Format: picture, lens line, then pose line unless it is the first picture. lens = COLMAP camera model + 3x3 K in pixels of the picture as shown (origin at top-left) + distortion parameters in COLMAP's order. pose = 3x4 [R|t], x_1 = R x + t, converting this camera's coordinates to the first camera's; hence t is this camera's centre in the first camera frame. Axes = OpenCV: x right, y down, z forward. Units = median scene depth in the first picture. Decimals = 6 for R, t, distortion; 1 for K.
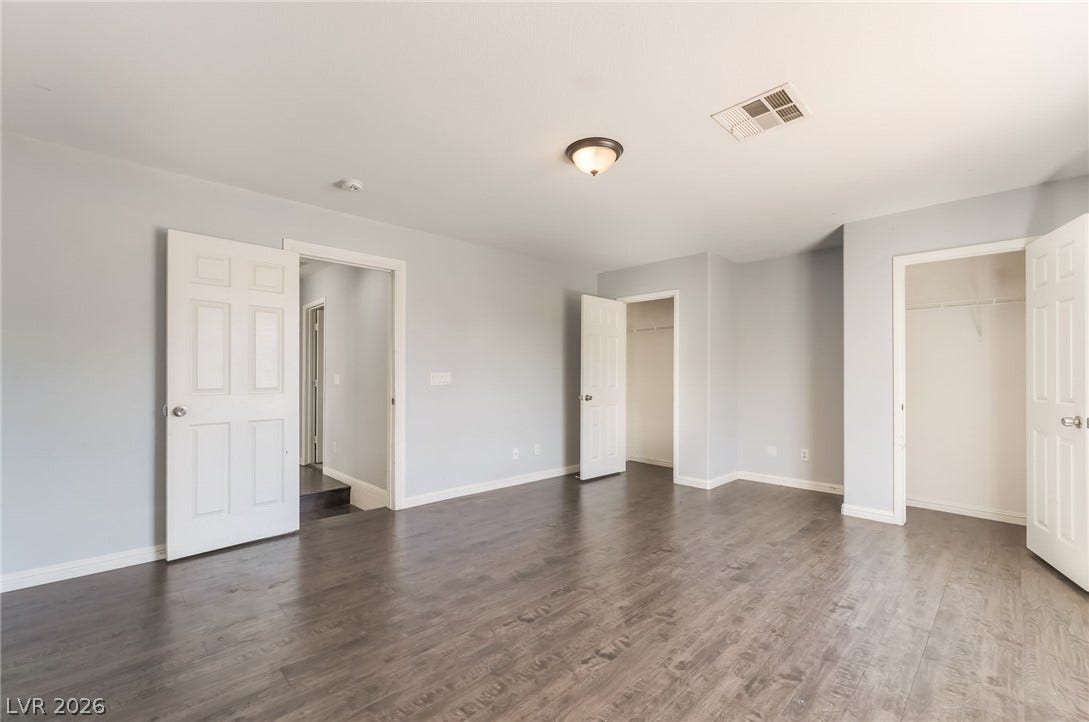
lens RADIAL K [[453.6, 0, 546.7], [0, 453.6, 366.1], [0, 0, 1]] dist [-0.003392, -0.000353]
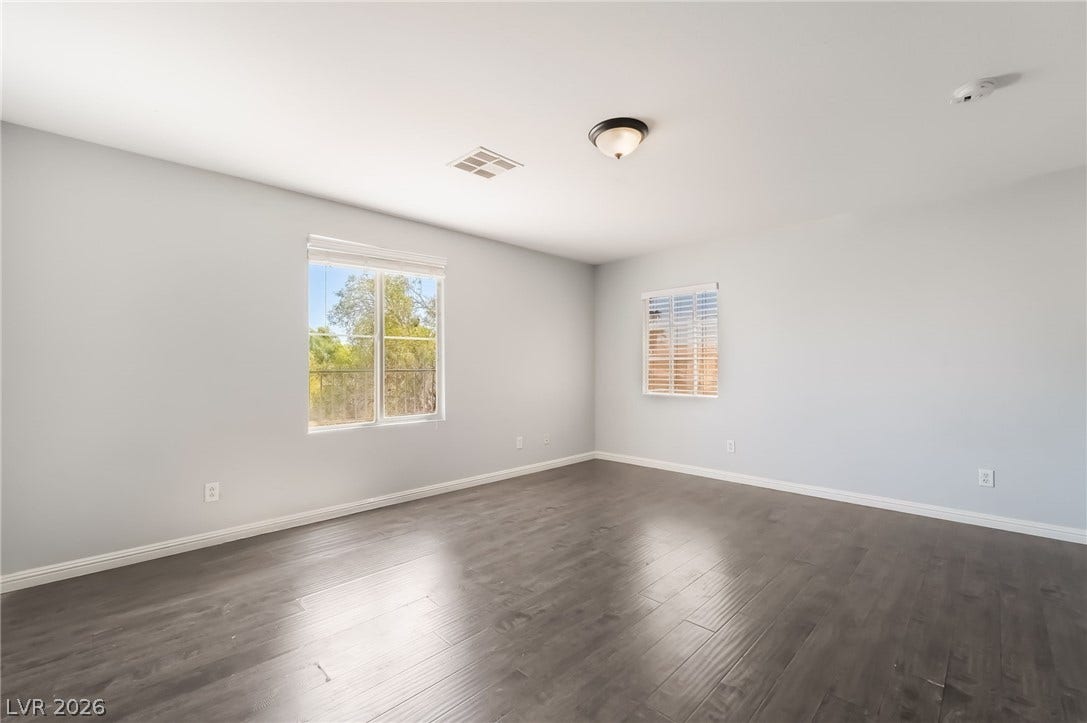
lens RADIAL K [[464.4, 0, 545.5], [0, 464.4, 367.2], [0, 0, 1]] dist [-0.002604, -0.000177]
pose [[-0.999883, -0.000286, -0.015276, 0.275181], [0.000005, 0.999819, -0.019013, 0.042874], [0.015278, -0.019011, -0.999703, 1.984629]]
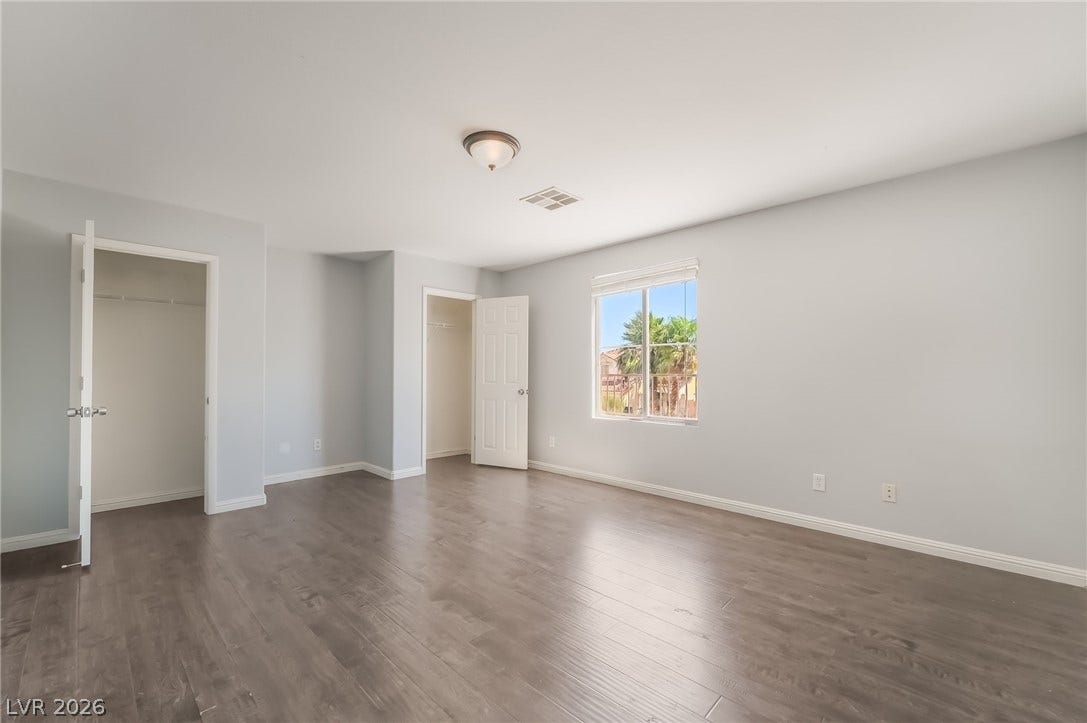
lens RADIAL K [[449.5, 0, 533.3], [0, 449.5, 366.8], [0, 0, 1]] dist [-0.004016, -0.000239]
pose [[-0.005164, 0.005419, 0.999972, -0.892783], [-0.020511, 0.999774, -0.005524, 0.015372], [-0.999776, -0.020539, -0.005051, 0.904749]]
